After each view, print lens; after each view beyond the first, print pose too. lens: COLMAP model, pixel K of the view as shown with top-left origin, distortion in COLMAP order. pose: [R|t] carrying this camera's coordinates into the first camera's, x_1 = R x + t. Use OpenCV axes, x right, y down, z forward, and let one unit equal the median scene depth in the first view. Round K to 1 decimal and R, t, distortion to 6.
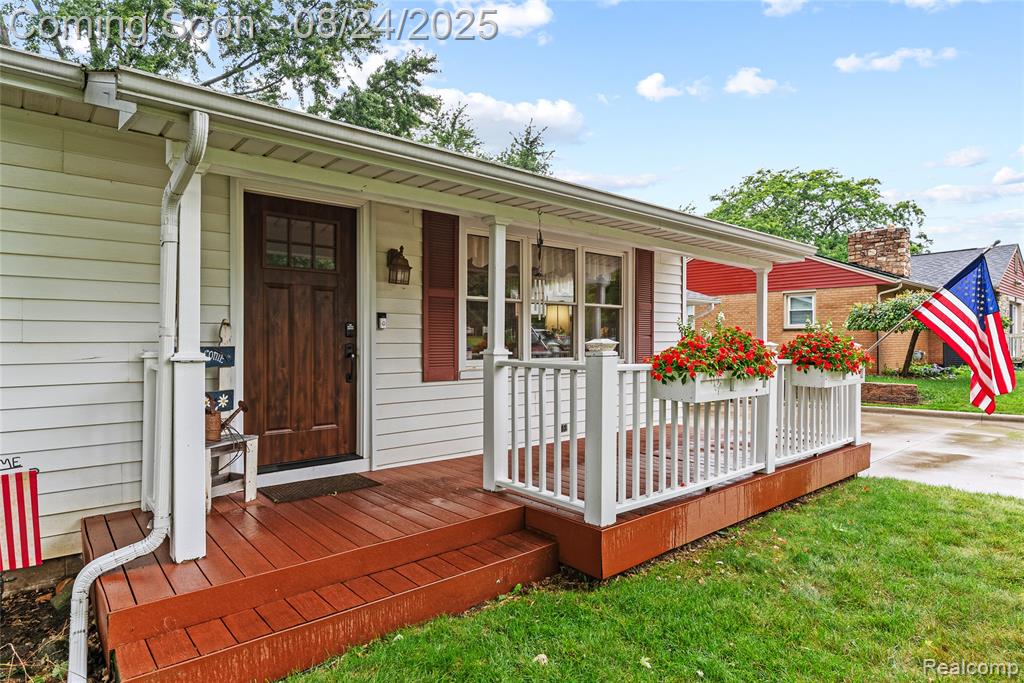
lens RADIAL K [[561.2, 0, 512.7], [0, 561.2, 341.2], [0, 0, 1]] dist [-0.003912, 0.000487]
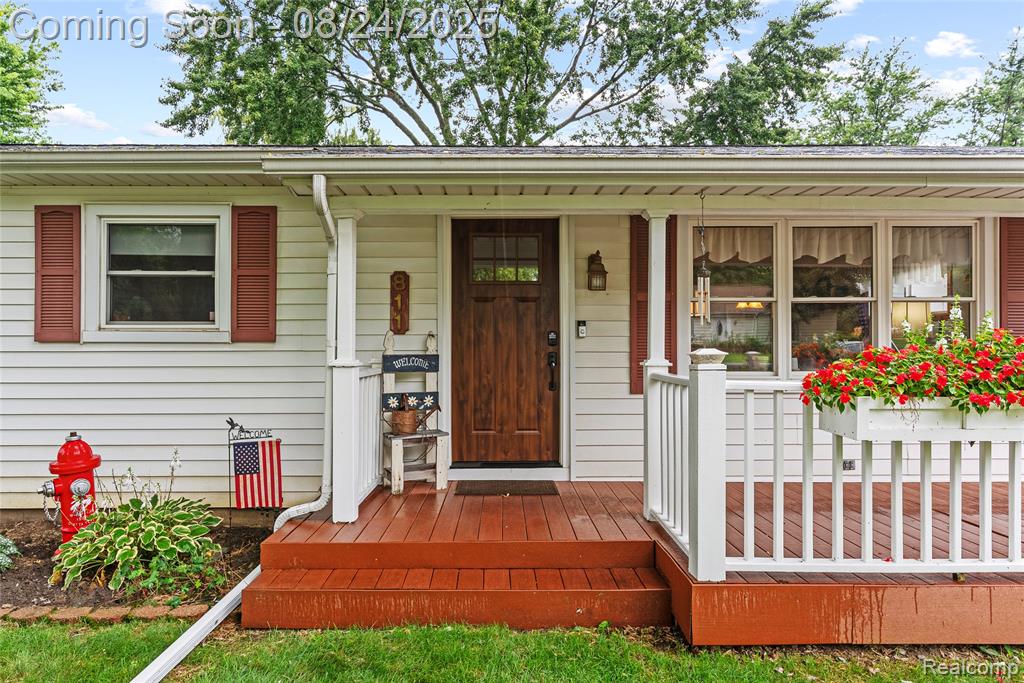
lens RADIAL K [[616.4, 0, 510.5], [0, 616.4, 344.3], [0, 0, 1]] dist [-0.003464, 0.001916]
pose [[0.768152, -0.003455, -0.640258, 0.379293], [0.000586, 0.999989, -0.004693, -0.004872], [0.640267, 0.003229, 0.768145, 0.102150]]
